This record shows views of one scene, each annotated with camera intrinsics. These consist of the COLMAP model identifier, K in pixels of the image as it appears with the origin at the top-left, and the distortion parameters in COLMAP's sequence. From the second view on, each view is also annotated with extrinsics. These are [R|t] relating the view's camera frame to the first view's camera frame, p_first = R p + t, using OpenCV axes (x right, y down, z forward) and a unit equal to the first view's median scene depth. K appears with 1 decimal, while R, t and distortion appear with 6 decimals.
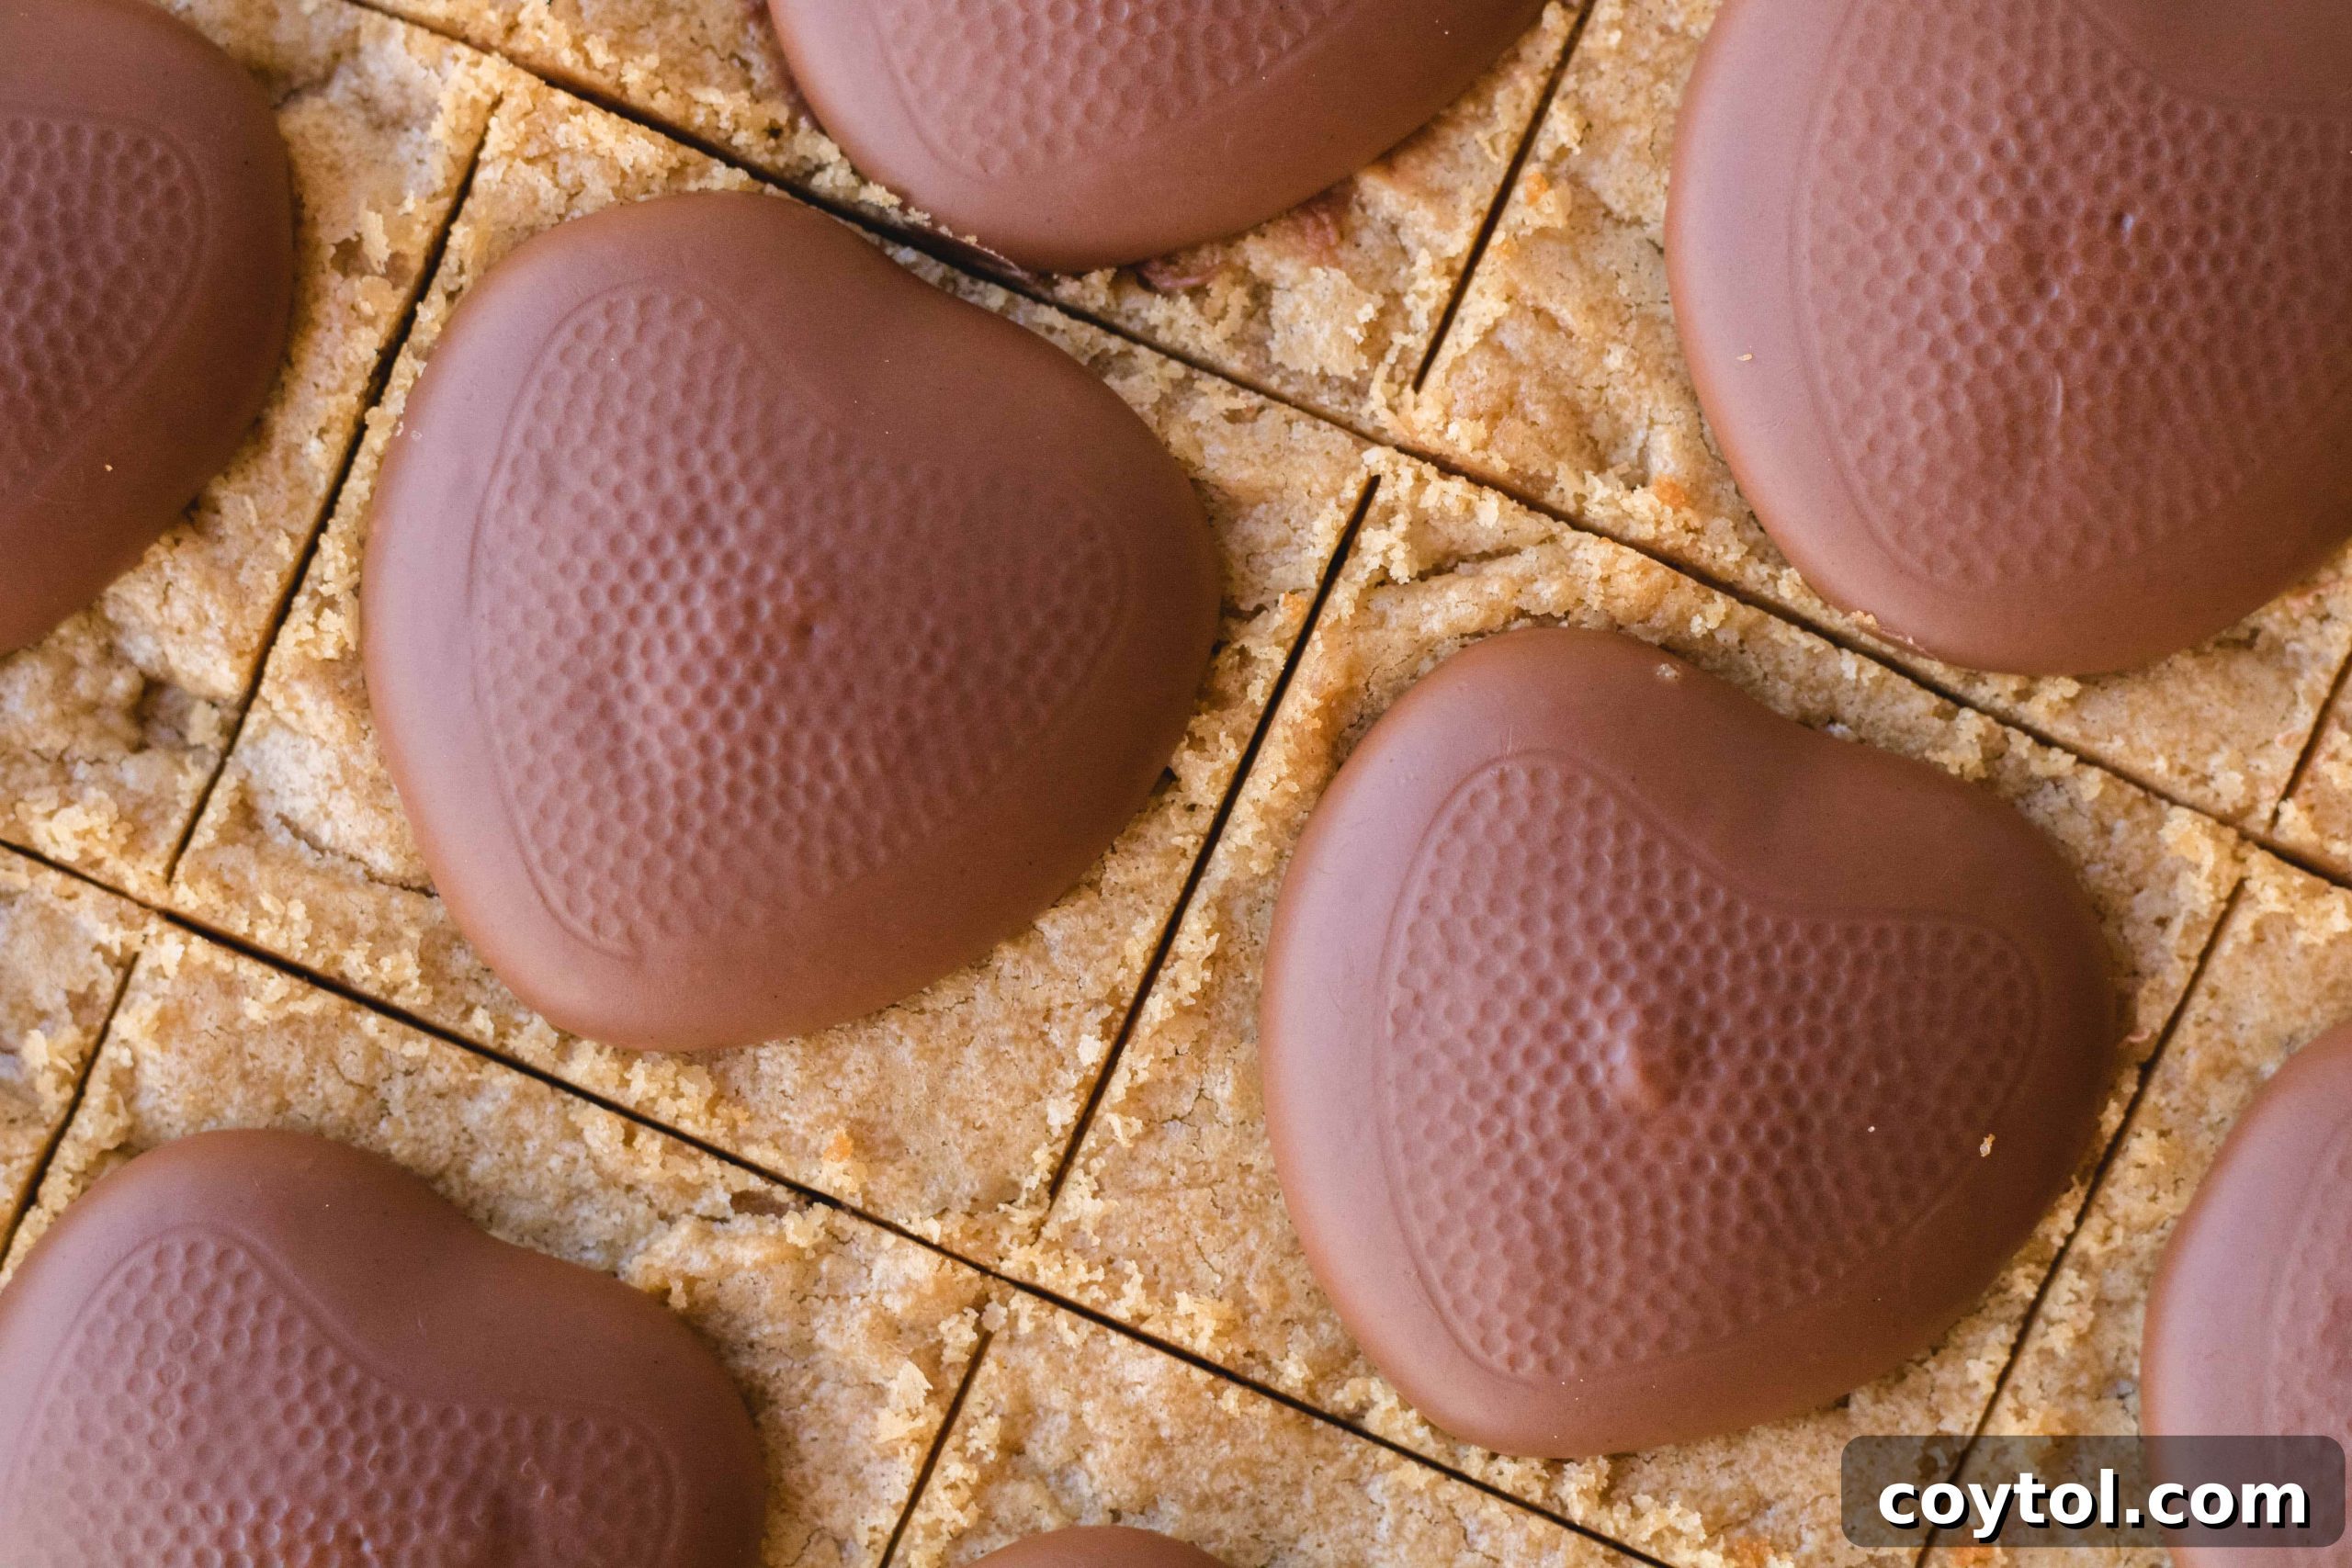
lens RADIAL K [[6348.9, 0, 1176.0], [0, 6348.9, 784.0], [0, 0, 1]] dist [-0.111024, -0.987223]
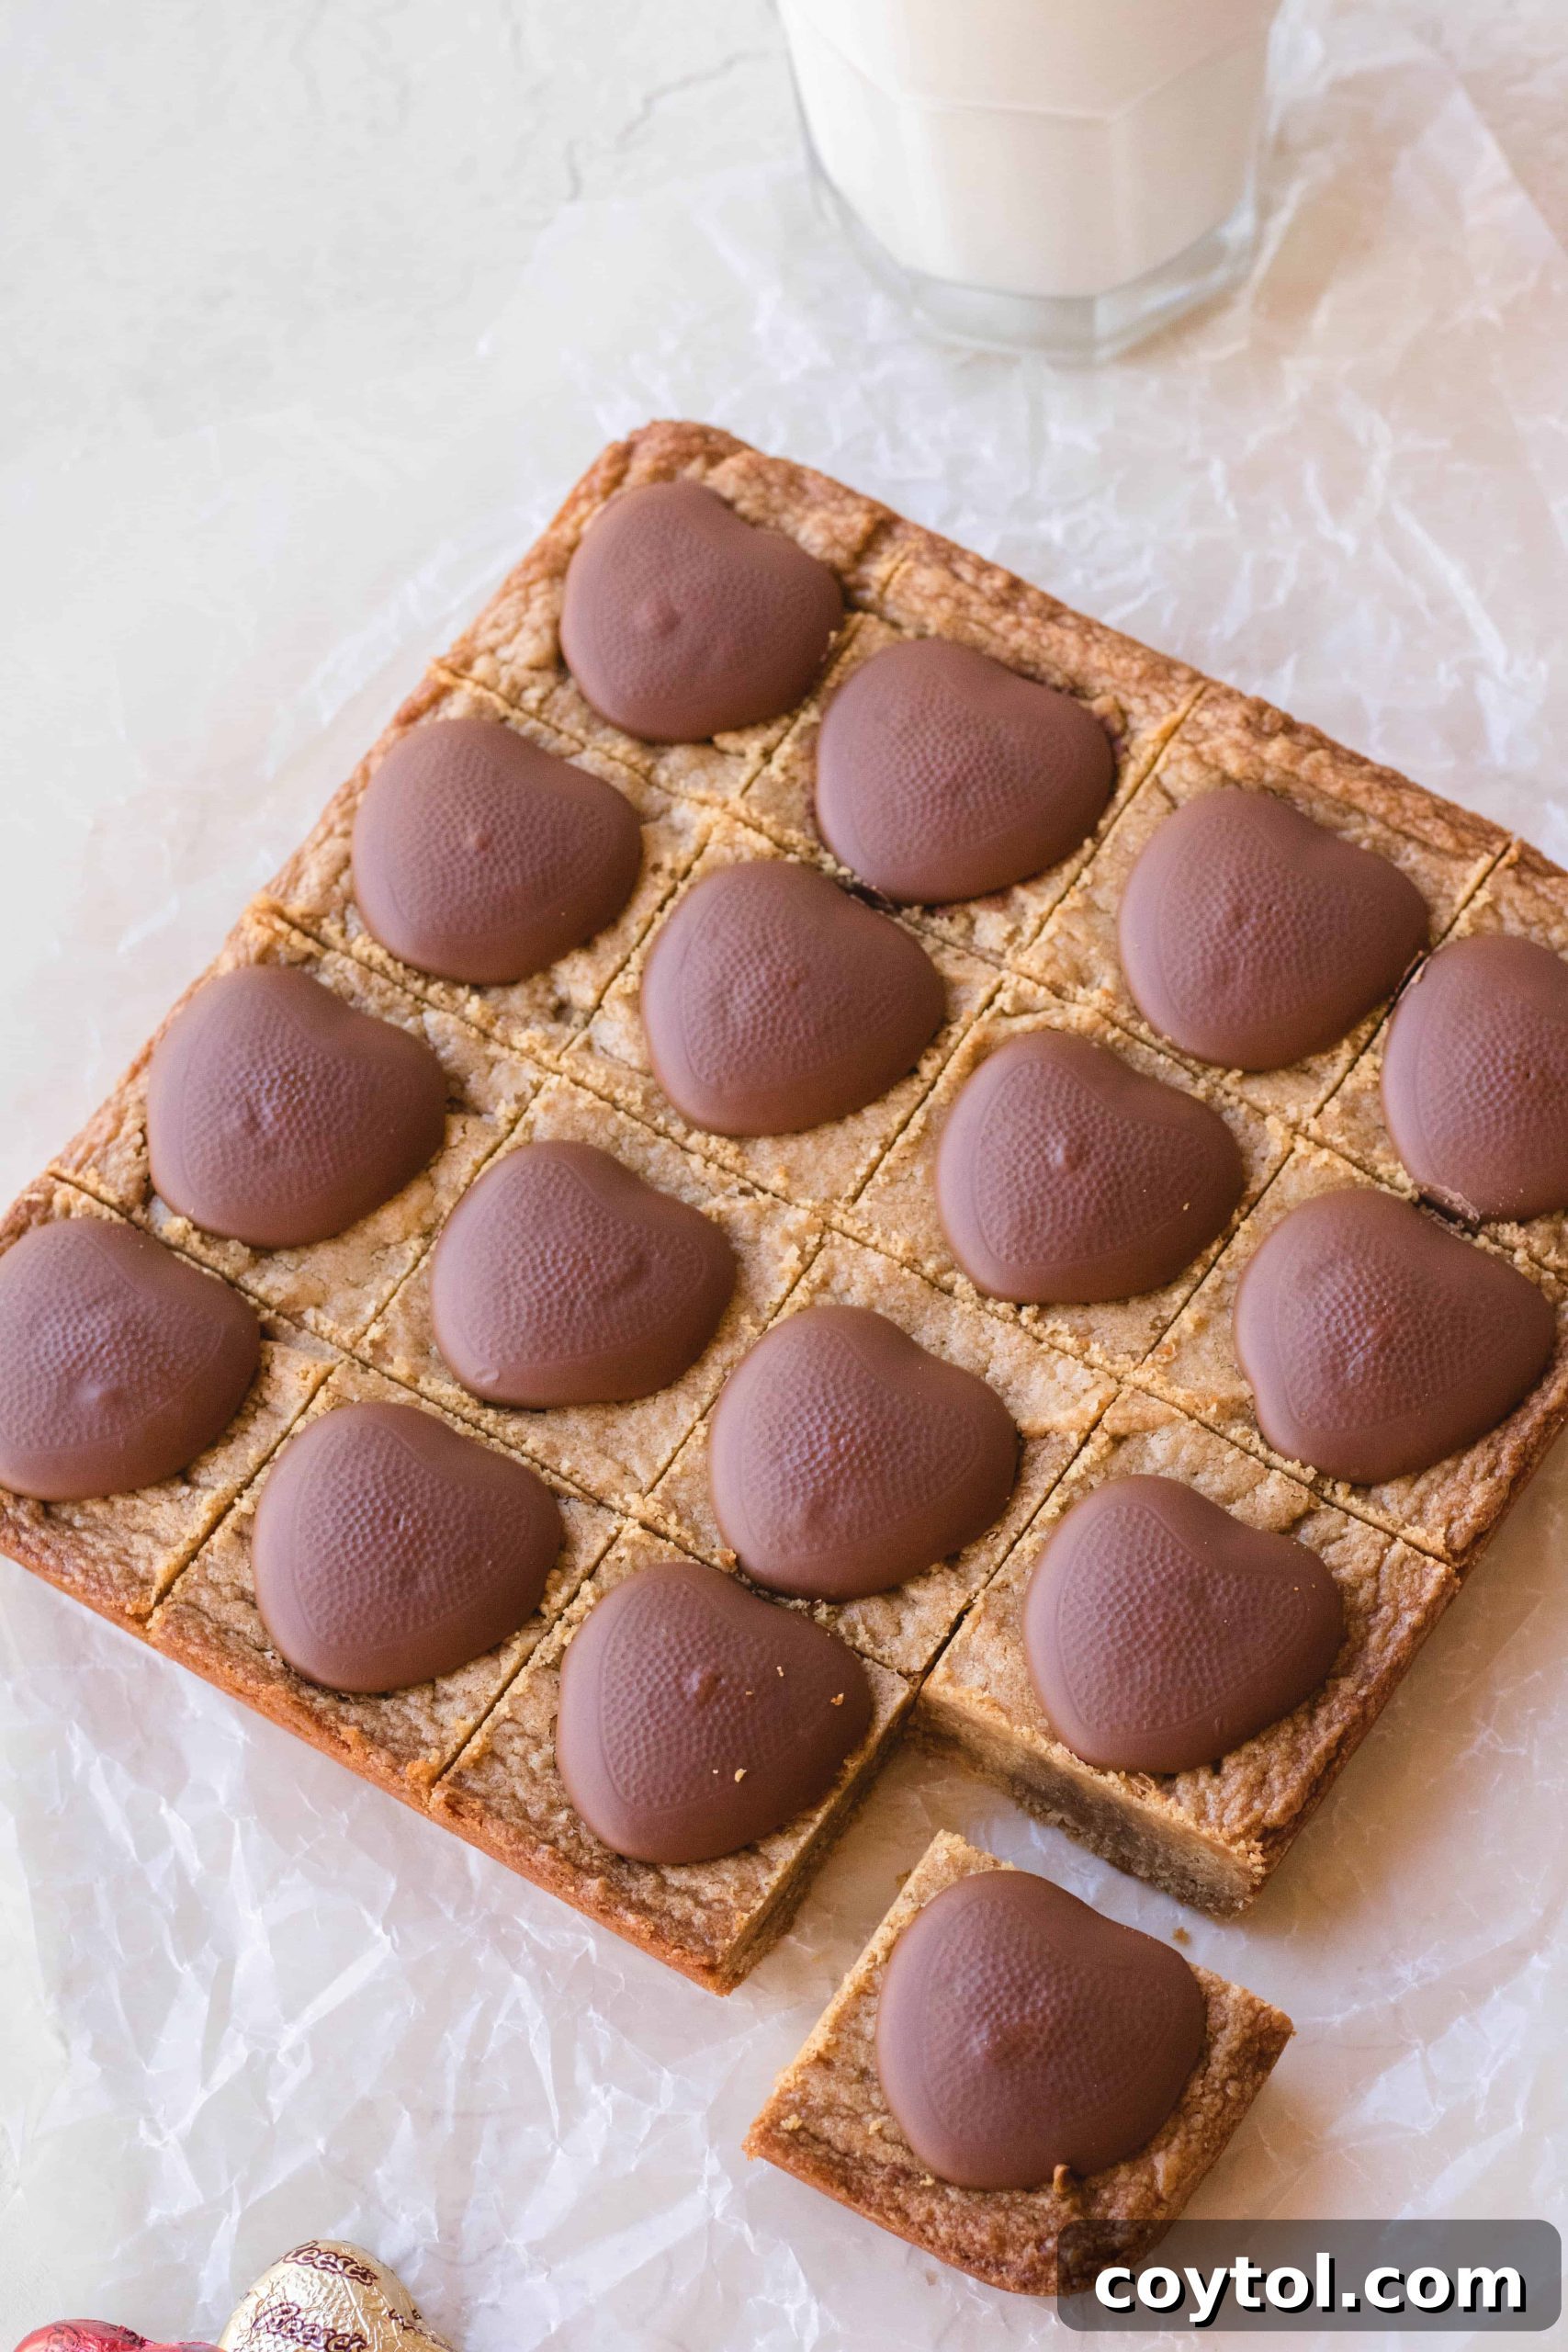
lens RADIAL K [[6348.9, 0, 784.0], [0, 6348.9, 1176.0], [0, 0, 1]] dist [-0.111024, -0.987223]
pose [[0.987366, 0.118758, -0.104908, 0.241479], [-0.150749, 0.907980, -0.390956, 1.149140], [0.048825, 0.401832, 0.914411, -1.550483]]
